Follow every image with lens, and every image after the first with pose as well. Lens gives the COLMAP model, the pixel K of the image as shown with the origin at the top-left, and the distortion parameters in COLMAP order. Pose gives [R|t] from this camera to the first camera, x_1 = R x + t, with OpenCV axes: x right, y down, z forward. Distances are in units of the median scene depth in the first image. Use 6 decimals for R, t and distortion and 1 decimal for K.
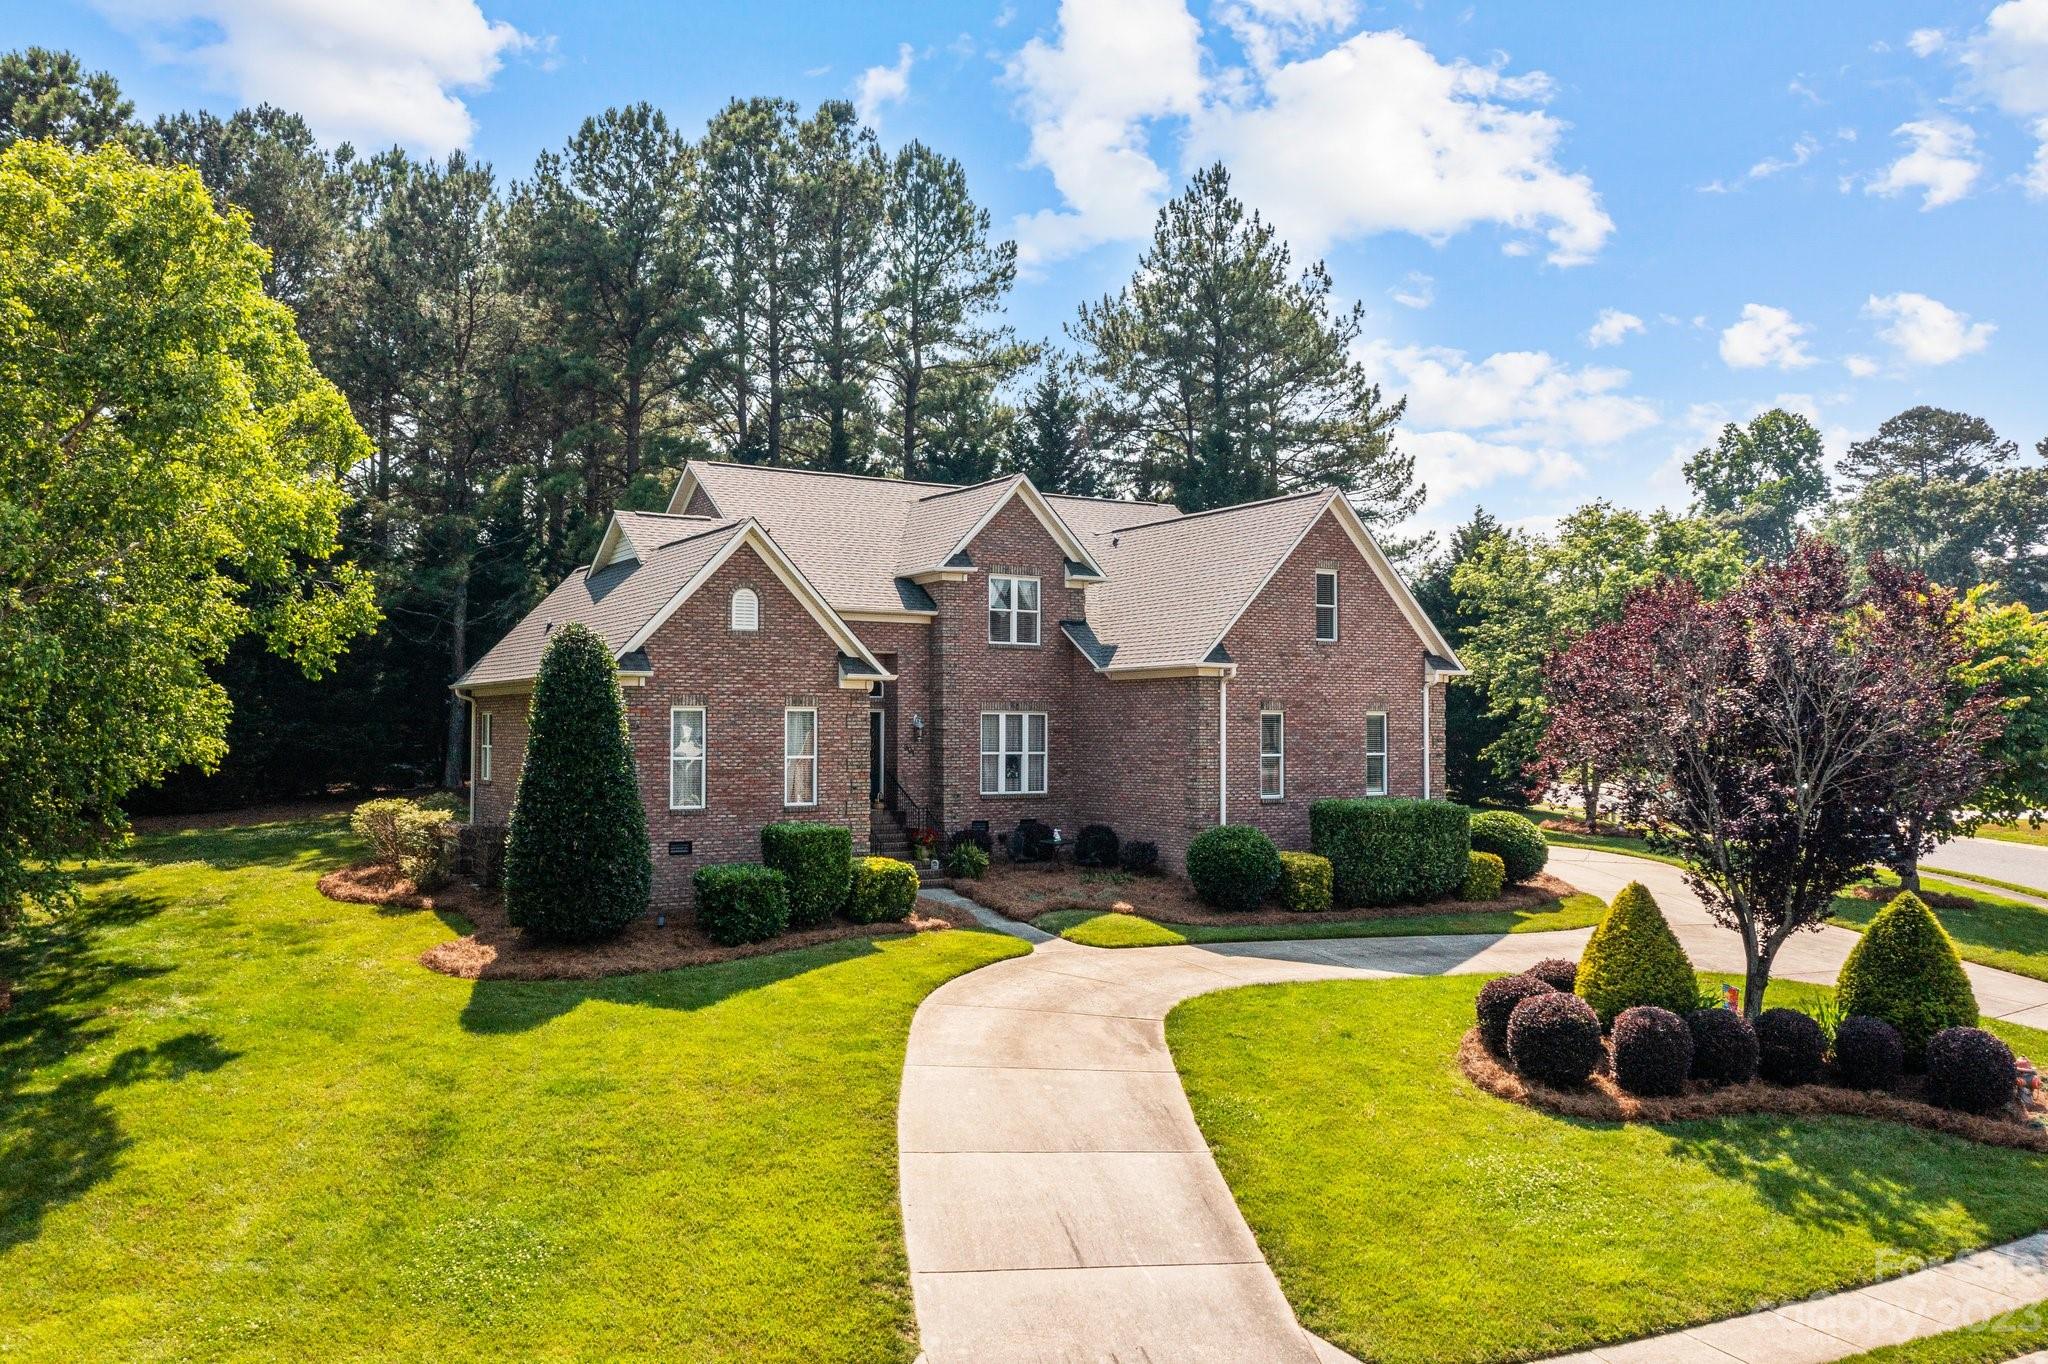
lens RADIAL K [[1601.2, 0, 1027.5], [0, 1601.2, 739.1], [0, 0, 1]] dist [-0.008887, -0.000657]
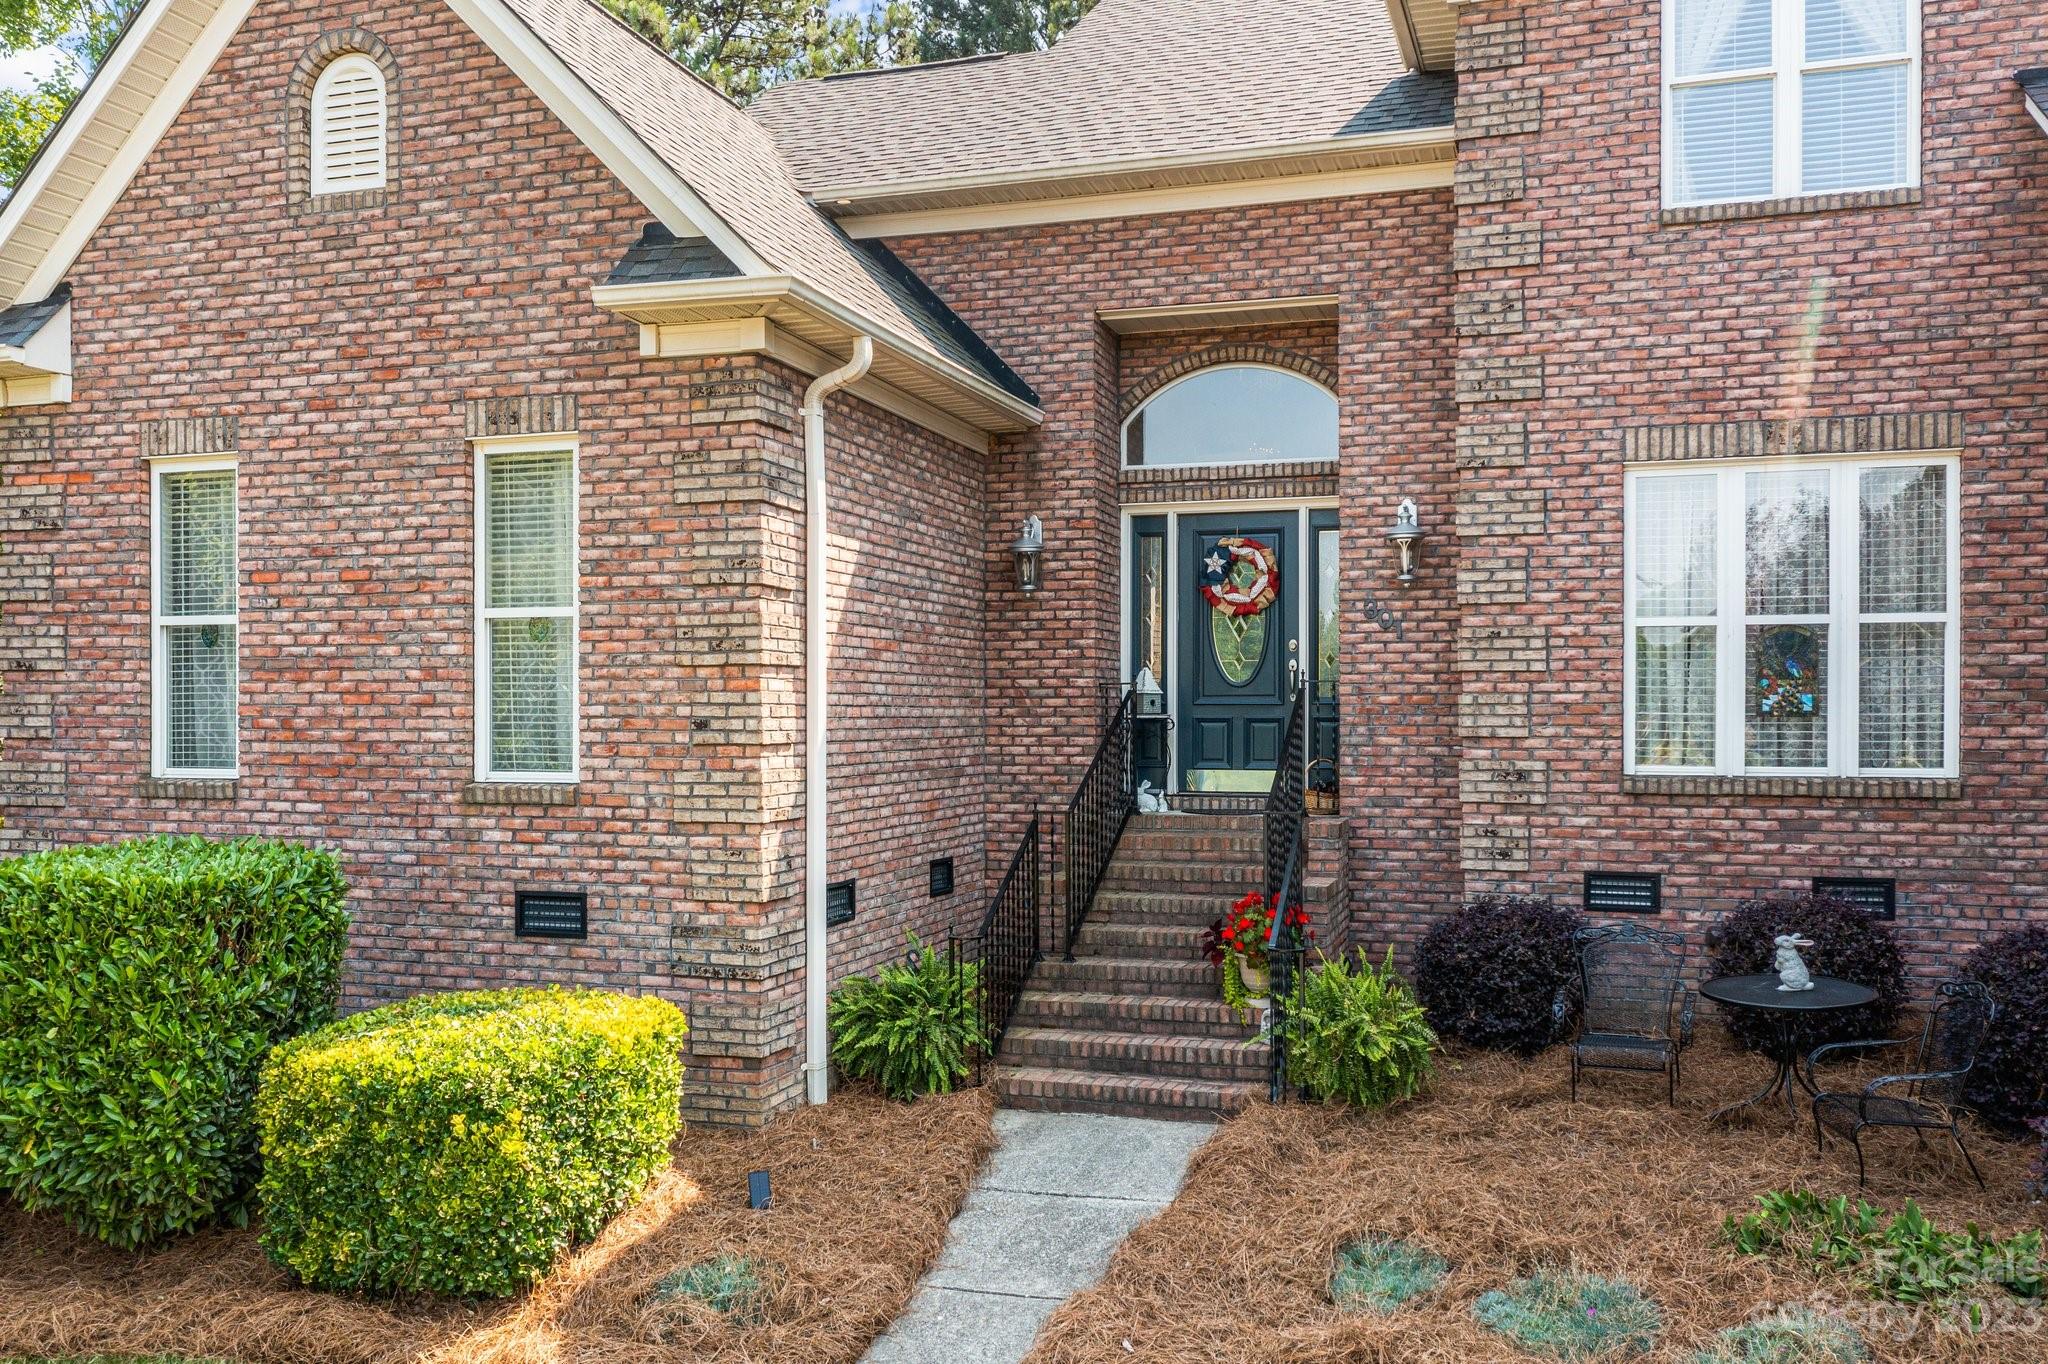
lens RADIAL K [[1687.7, 0, 1022.3], [0, 1687.7, 731.8], [0, 0, 1]] dist [0.003555, 0.002633]
pose [[0.639919, 0.006714, -0.768413, 0.140246], [-0.002264, 0.999974, 0.006852, 0.028910], [0.768439, -0.002645, 0.639918, 0.834063]]
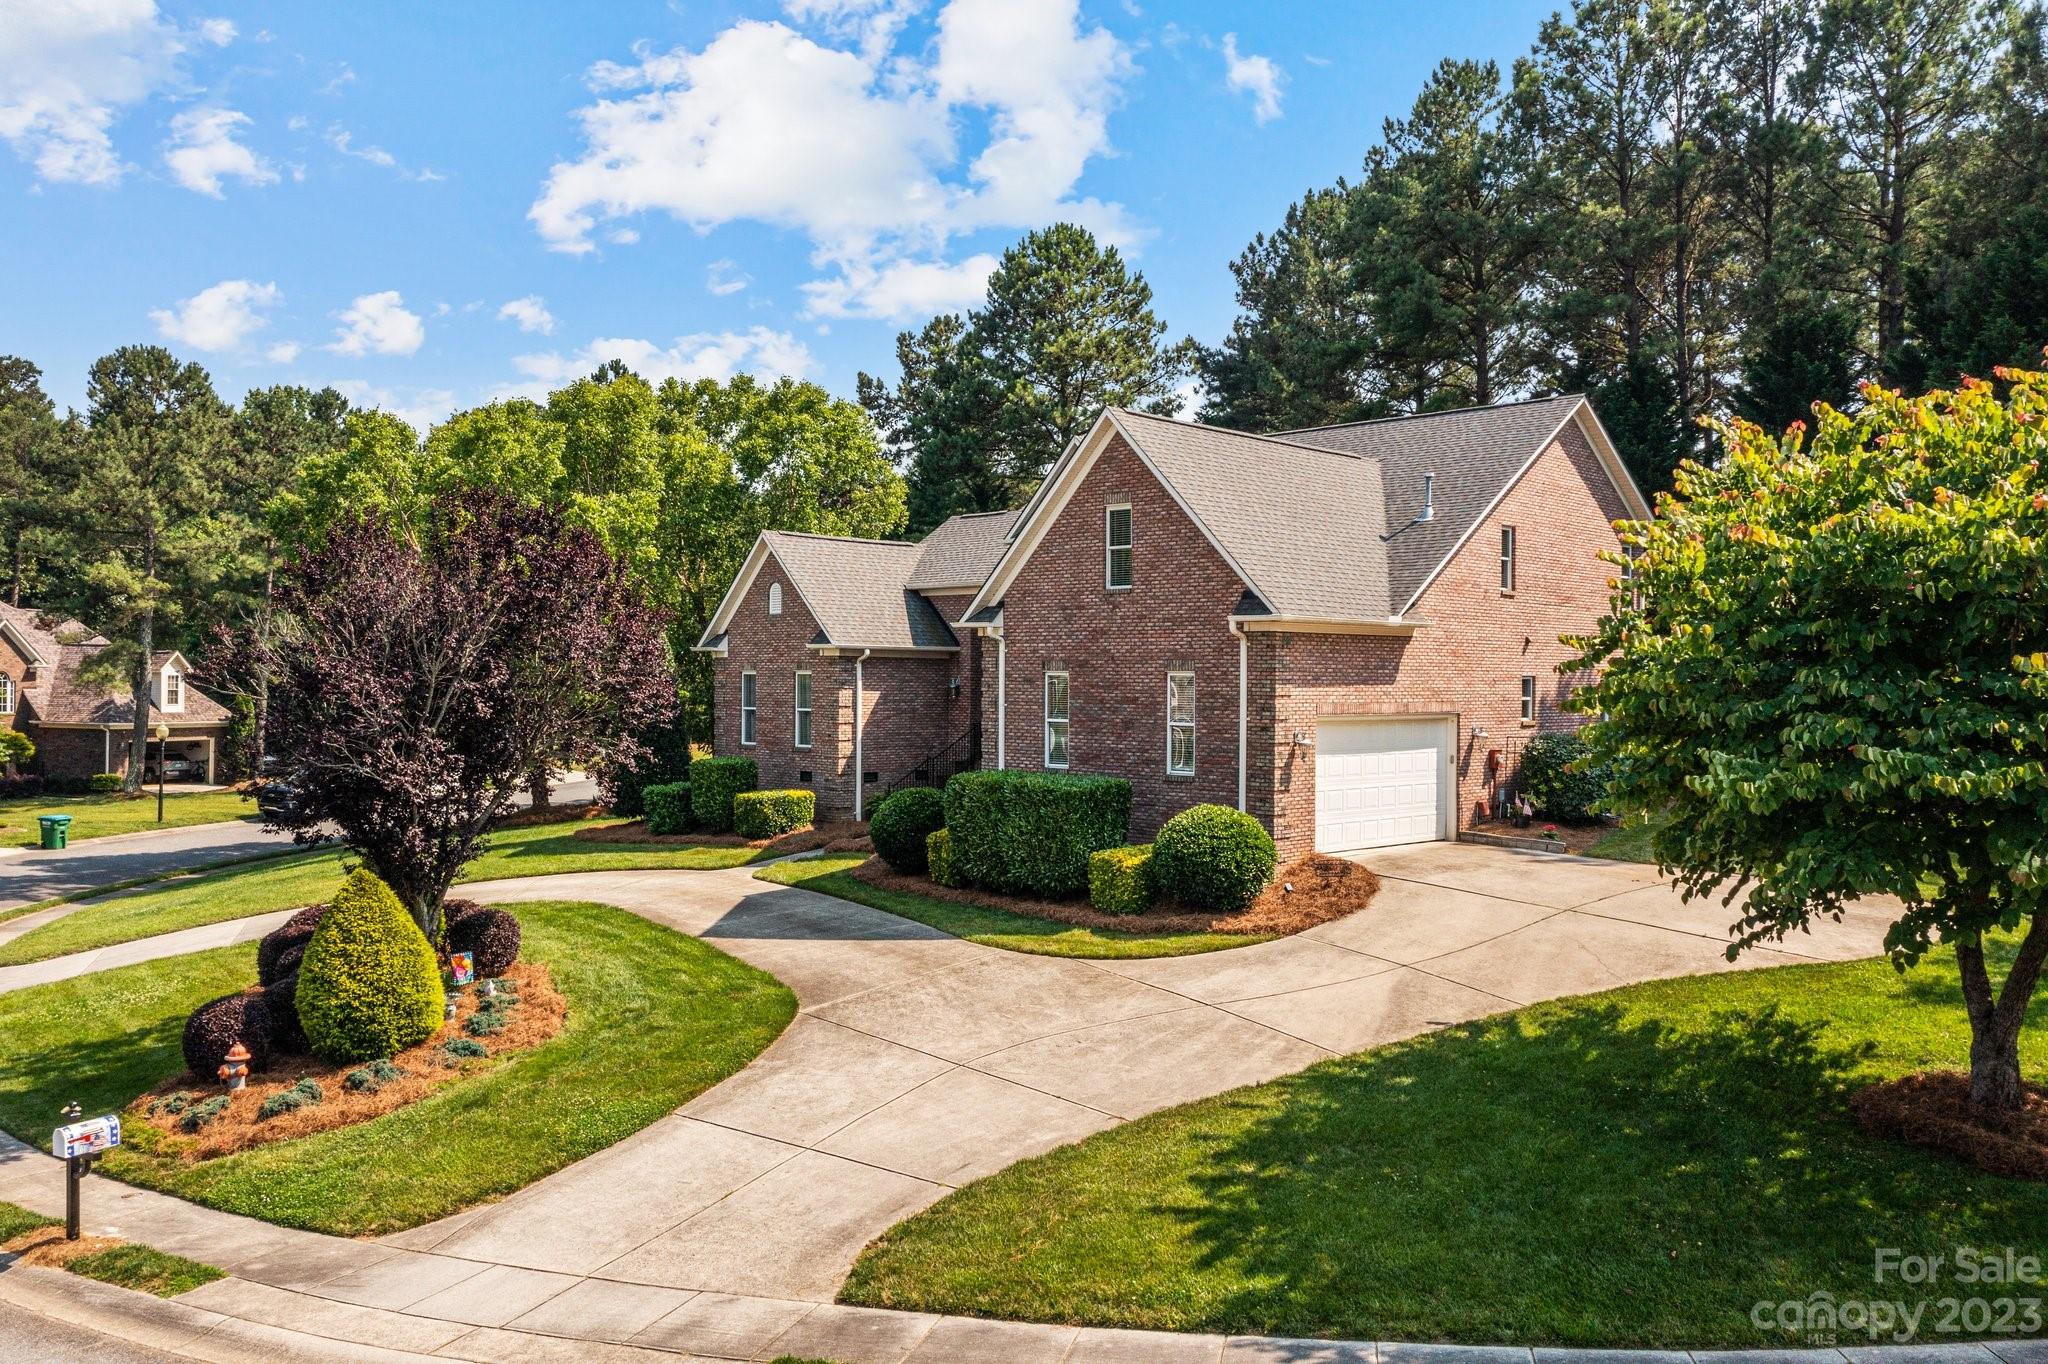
lens RADIAL K [[1614.5, 0, 1019.6], [0, 1614.5, 681.4], [0, 0, 1]] dist [-0.013041, 0.006024]
pose [[0.230775, 0.003332, -0.973001, 1.110989], [-0.007847, 0.999968, 0.001563, -0.014217], [0.972975, 0.007274, 0.230794, 0.827990]]
